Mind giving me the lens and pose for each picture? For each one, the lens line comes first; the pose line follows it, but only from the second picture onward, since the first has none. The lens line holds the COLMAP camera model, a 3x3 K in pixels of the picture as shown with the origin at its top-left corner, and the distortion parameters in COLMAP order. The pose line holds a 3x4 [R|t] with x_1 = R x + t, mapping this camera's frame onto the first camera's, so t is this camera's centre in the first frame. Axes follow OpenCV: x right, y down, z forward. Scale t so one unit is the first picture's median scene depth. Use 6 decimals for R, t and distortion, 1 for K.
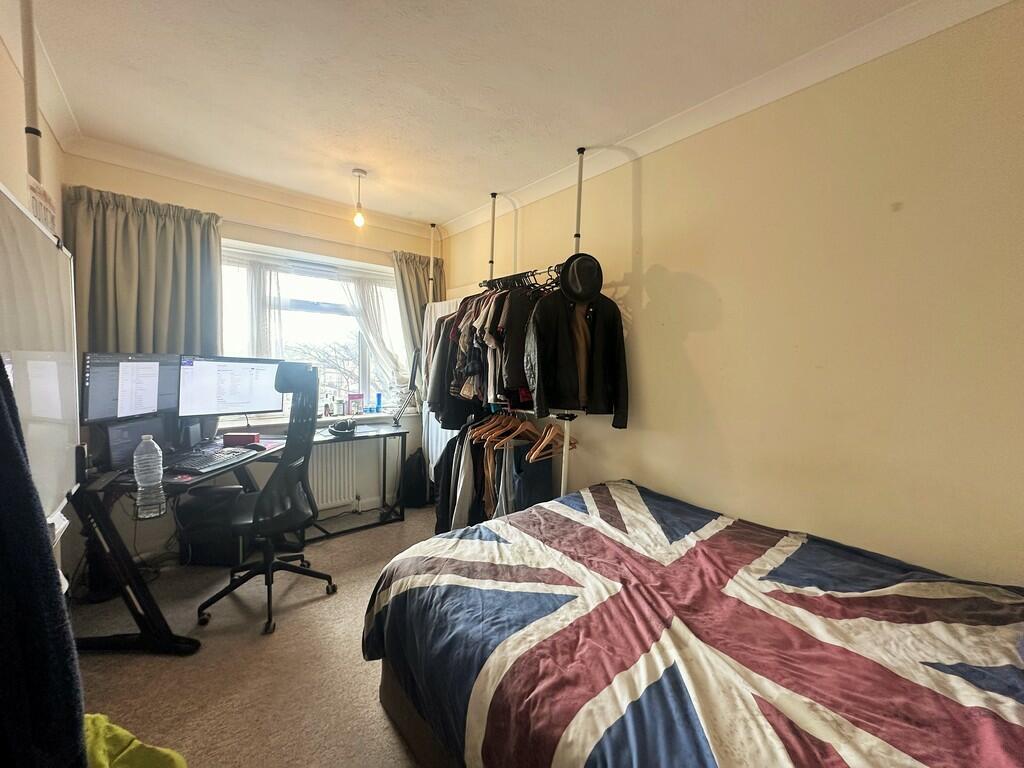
lens RADIAL K [[408.8, 0, 512.0], [0, 408.8, 384.0], [0, 0, 1]] dist [-0.000650, -0.000174]
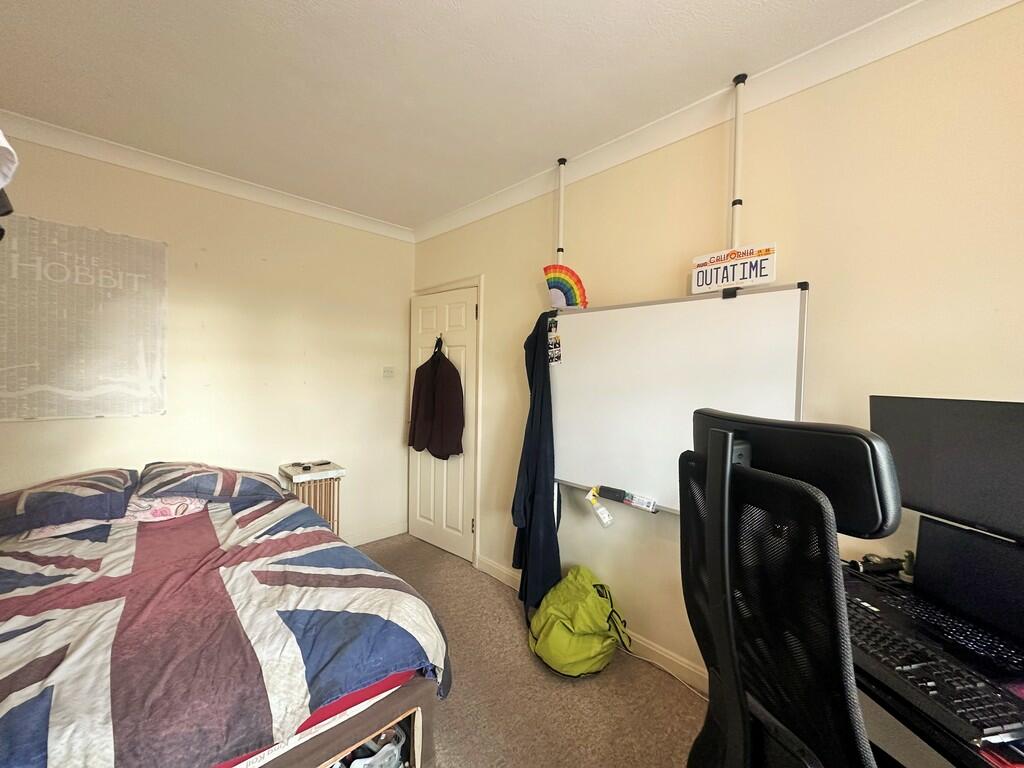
lens RADIAL K [[408.8, 0, 512.0], [0, 408.8, 384.0], [0, 0, 1]] dist [-0.000650, -0.000174]
pose [[-0.996103, -0.031861, -0.082243, -0.445370], [-0.037291, 0.997165, 0.065362, -0.145714], [0.079928, 0.068174, -0.994467, 2.116272]]
